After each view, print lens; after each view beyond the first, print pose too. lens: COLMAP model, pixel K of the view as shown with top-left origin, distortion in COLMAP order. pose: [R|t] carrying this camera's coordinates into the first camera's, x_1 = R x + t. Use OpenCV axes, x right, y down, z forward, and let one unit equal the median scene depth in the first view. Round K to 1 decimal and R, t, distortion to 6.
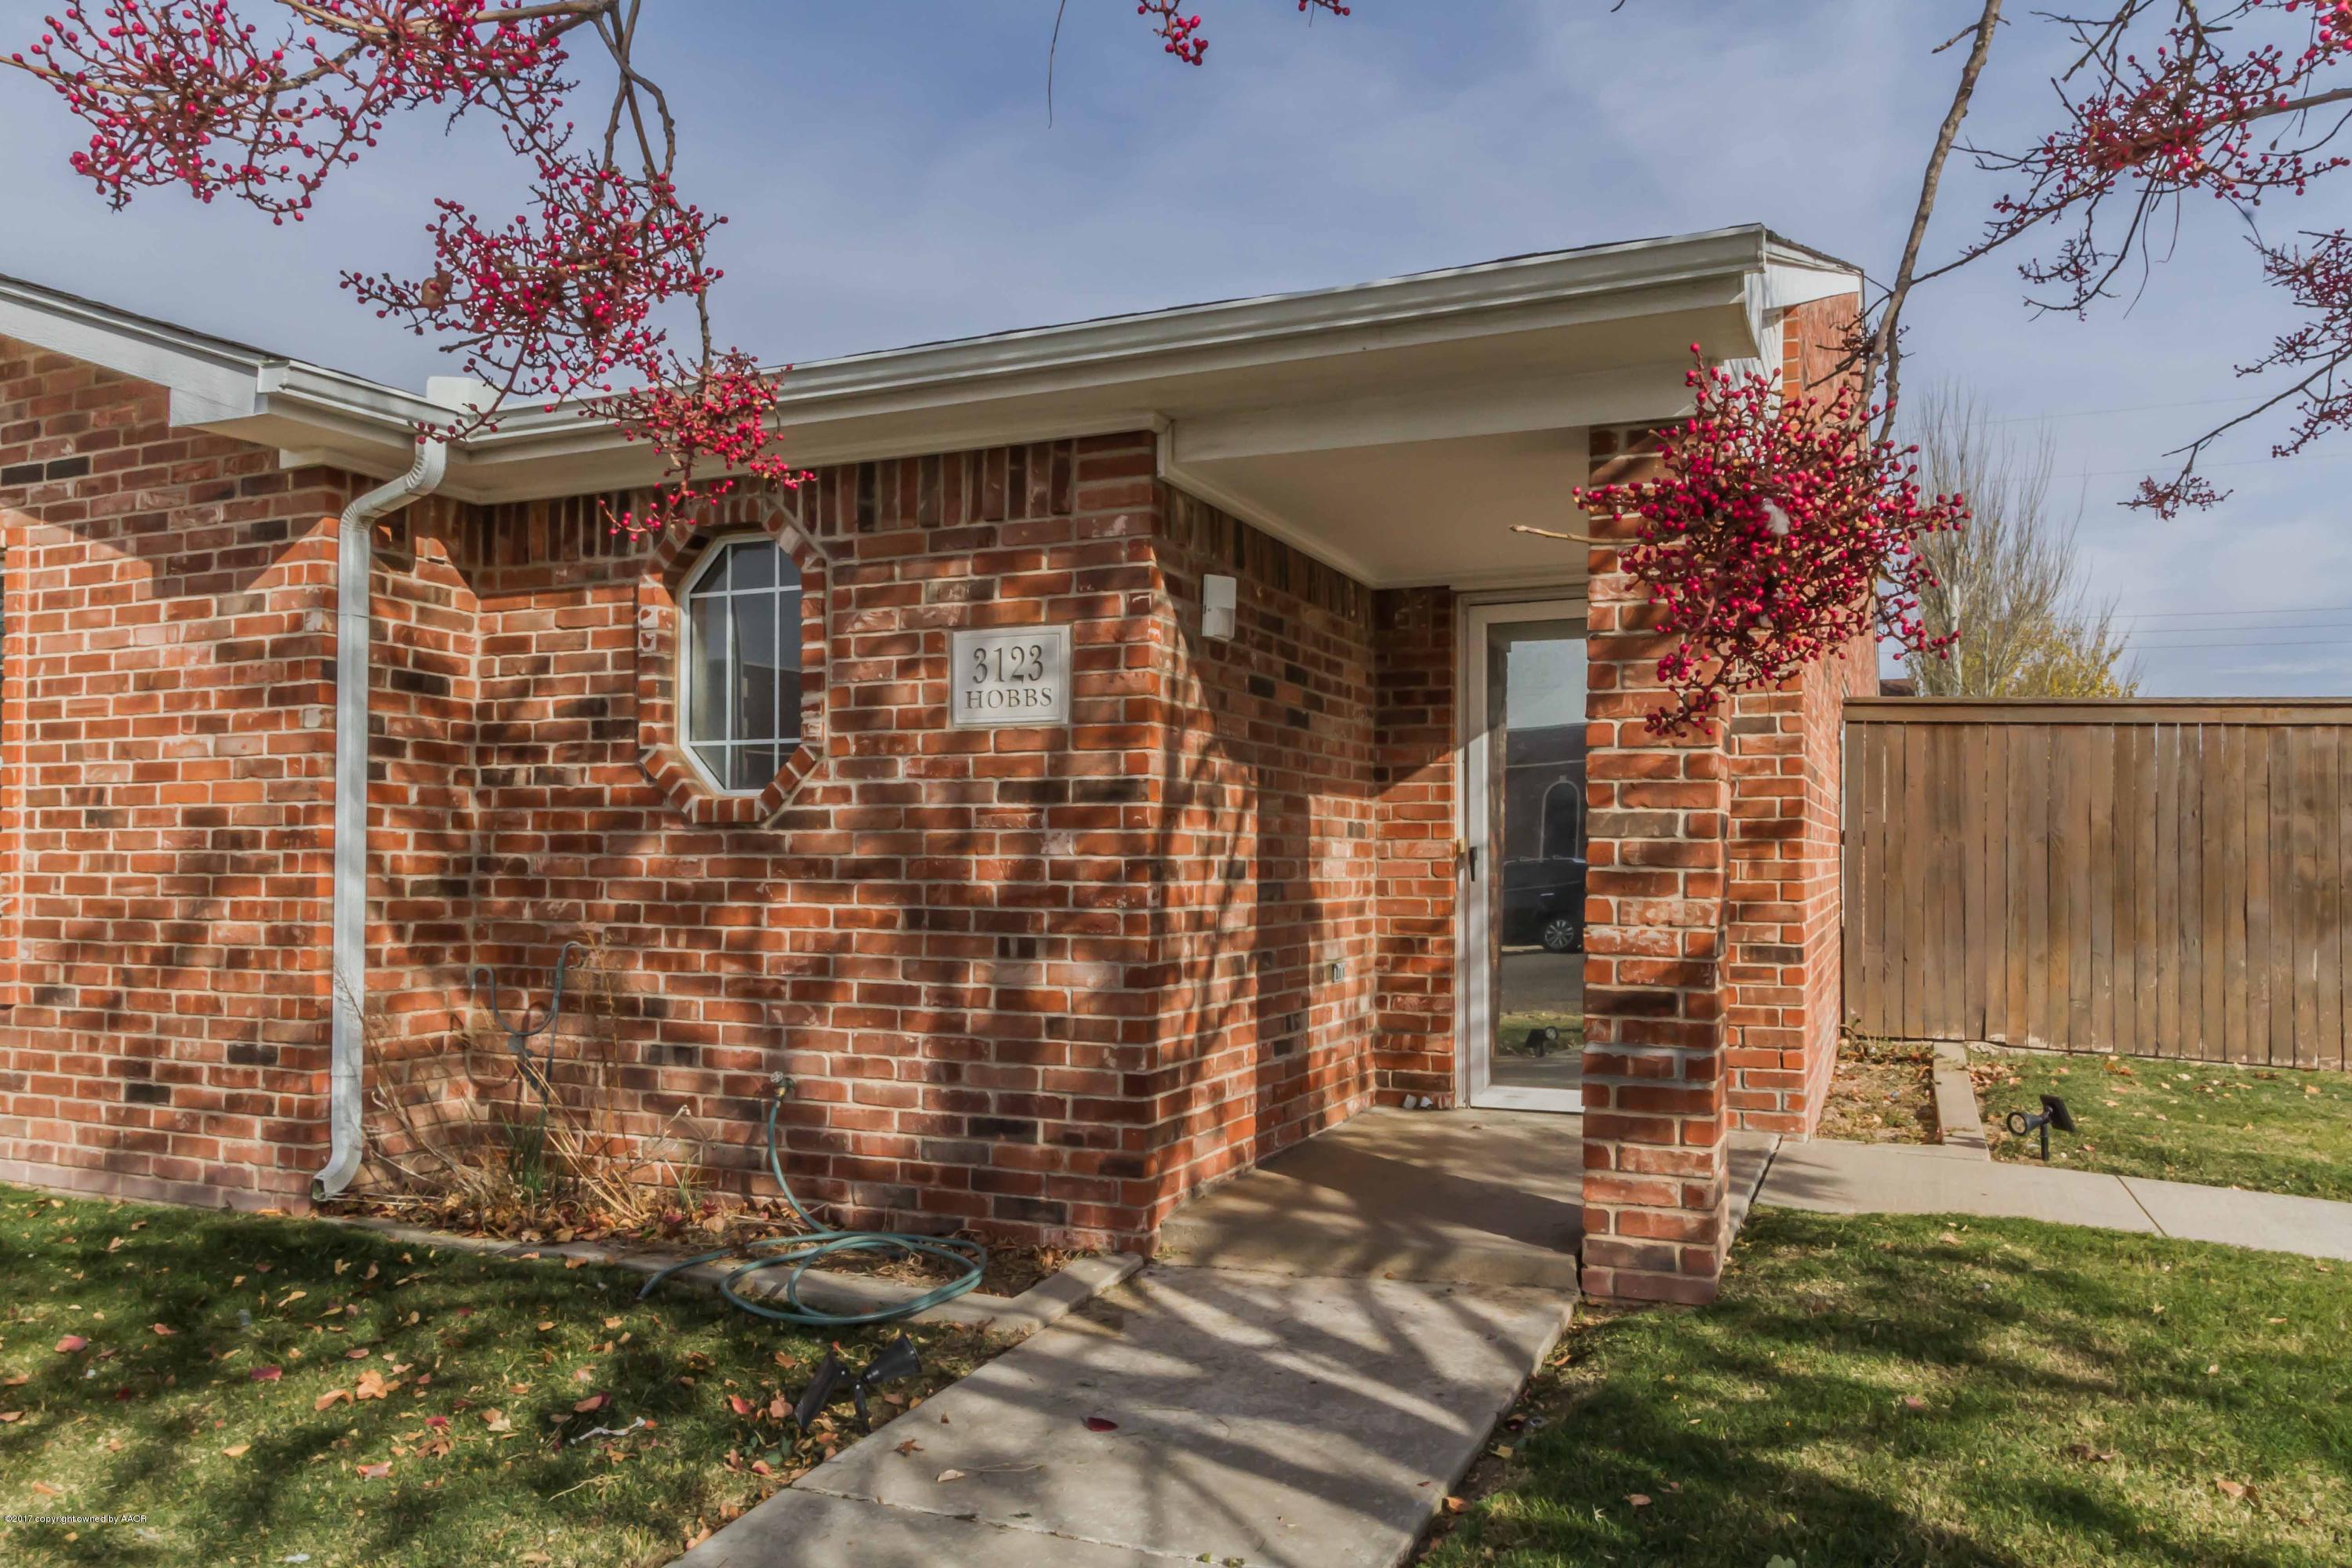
lens RADIAL K [[1098.0, 0, 1213.3], [0, 1098.0, 796.1], [0, 0, 1]] dist [0.000696, -0.000809]
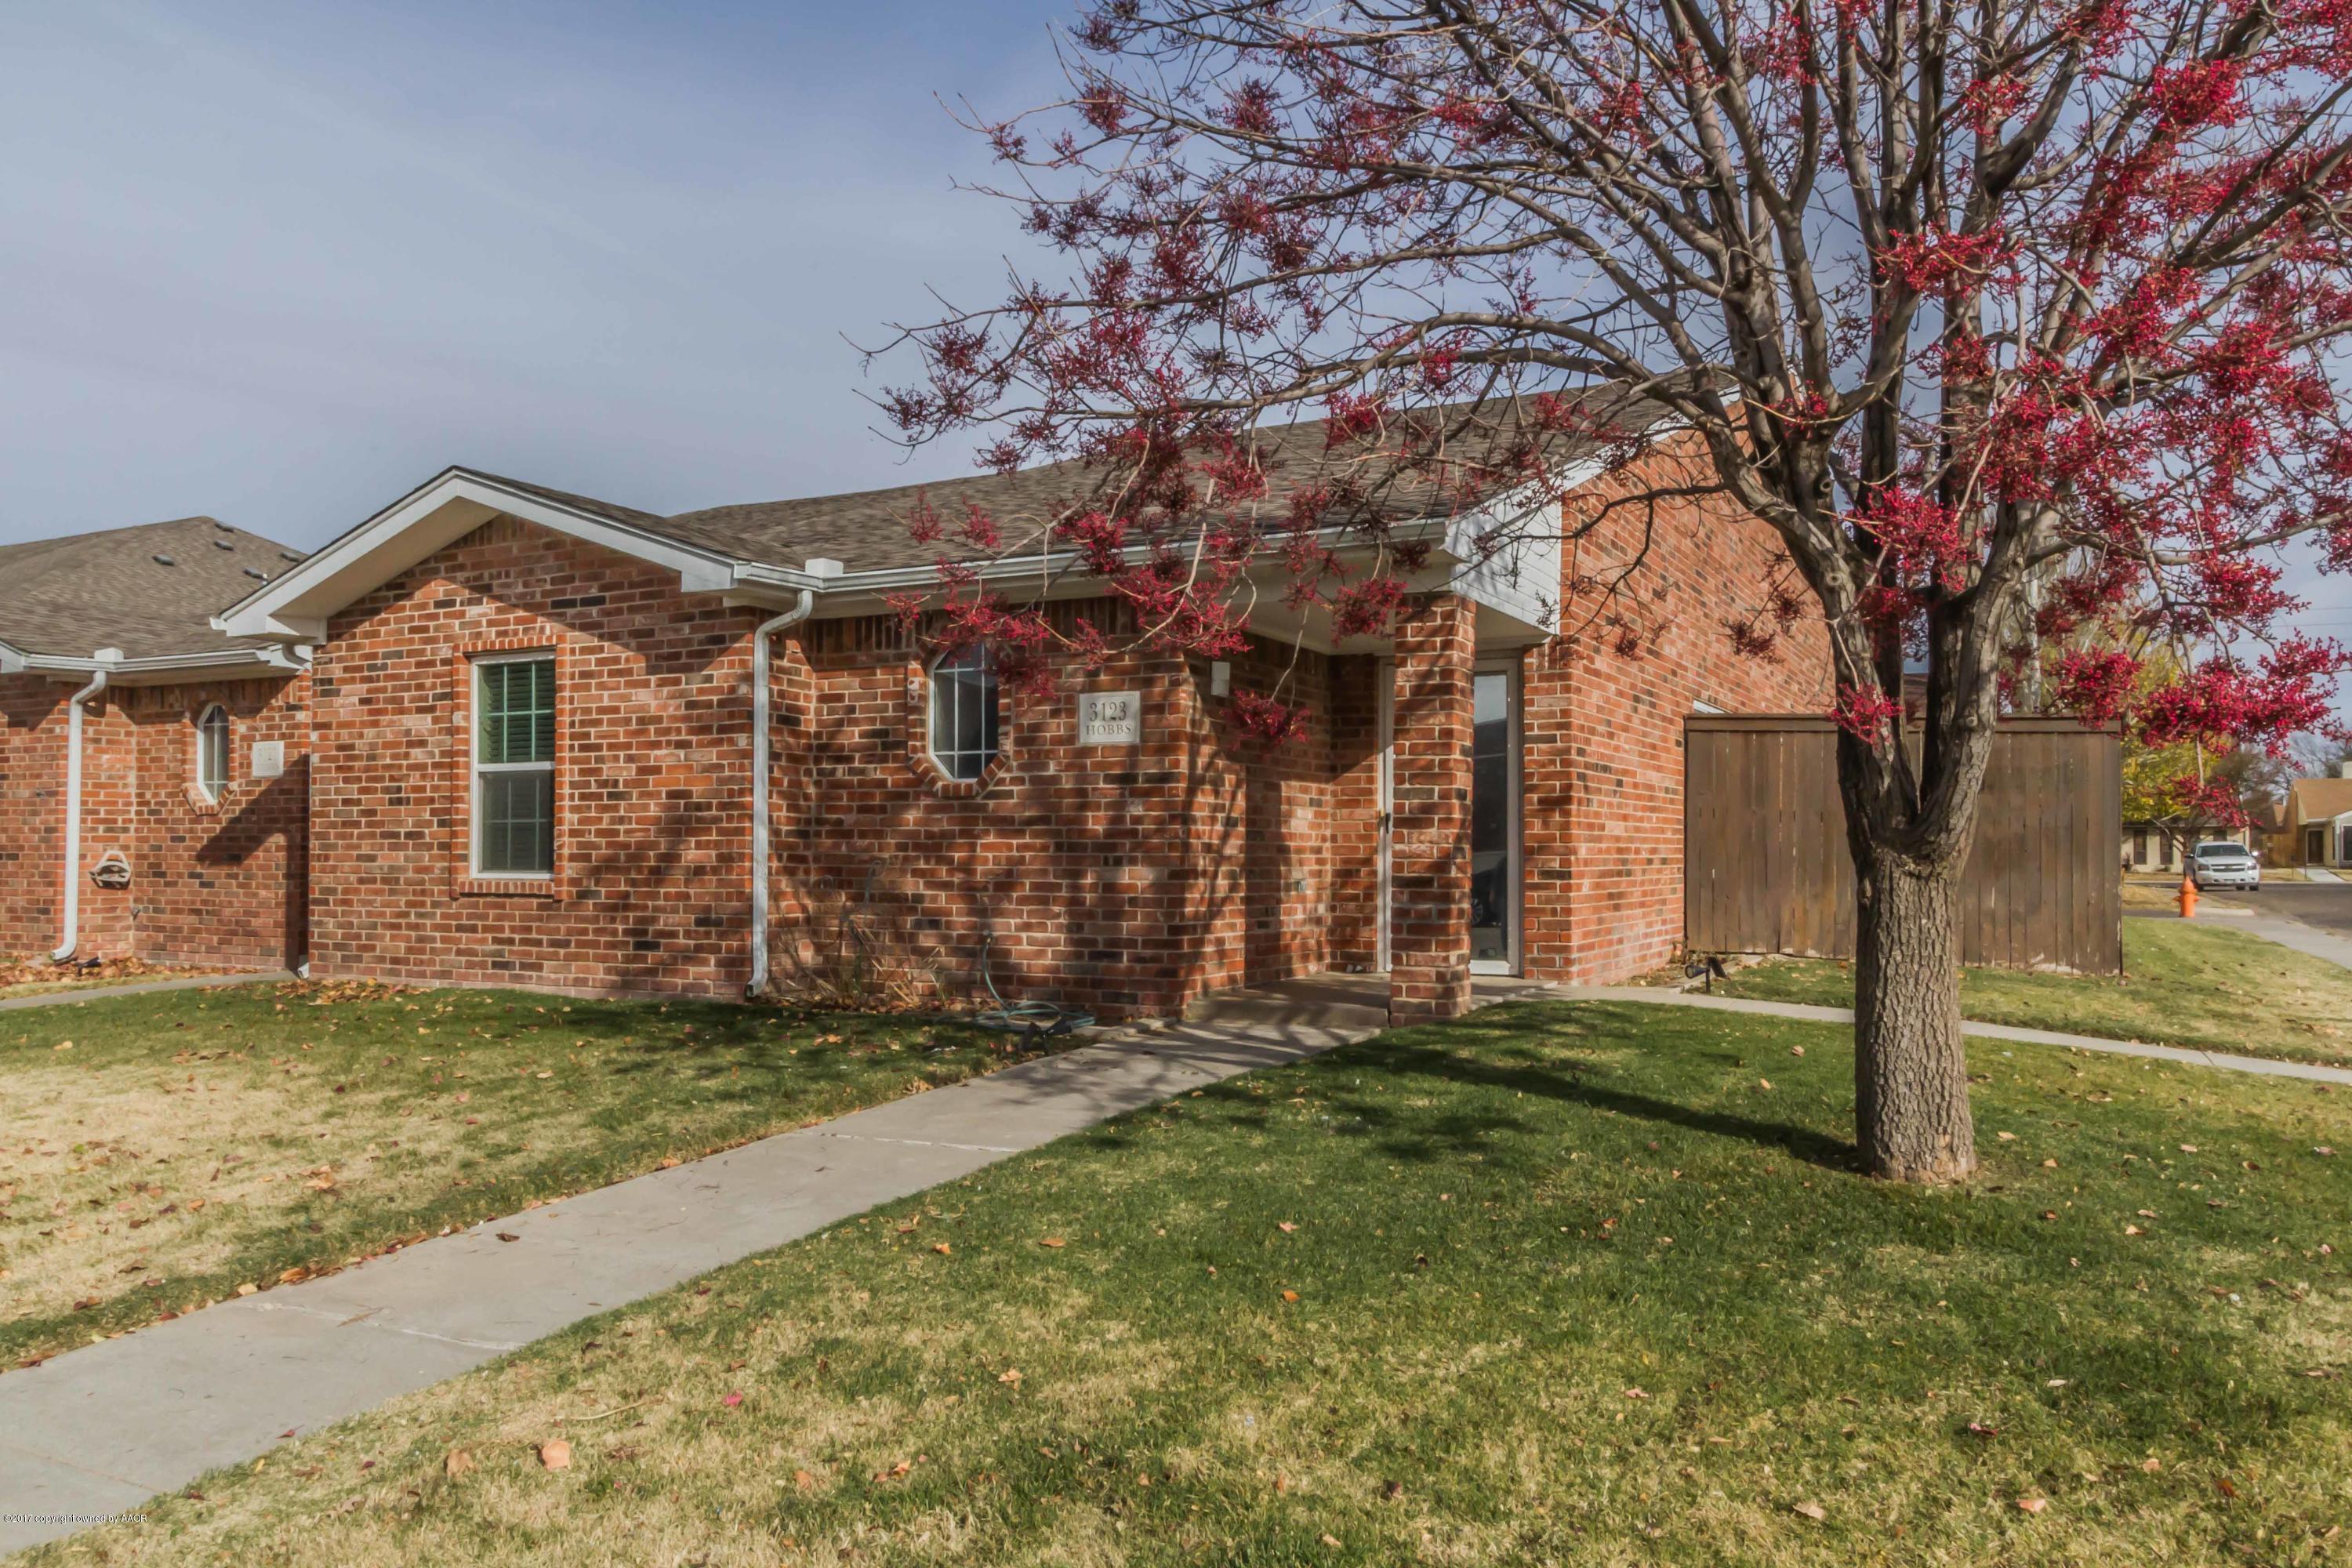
lens RADIAL K [[1099.9, 0, 1164.7], [0, 1099.9, 784.4], [0, 0, 1]] dist [0.003034, -0.003343]
pose [[0.990871, -0.002059, -0.134797, 0.142226], [0.001232, 0.999980, -0.006219, 0.014872], [0.134807, 0.005997, 0.990854, -0.743034]]
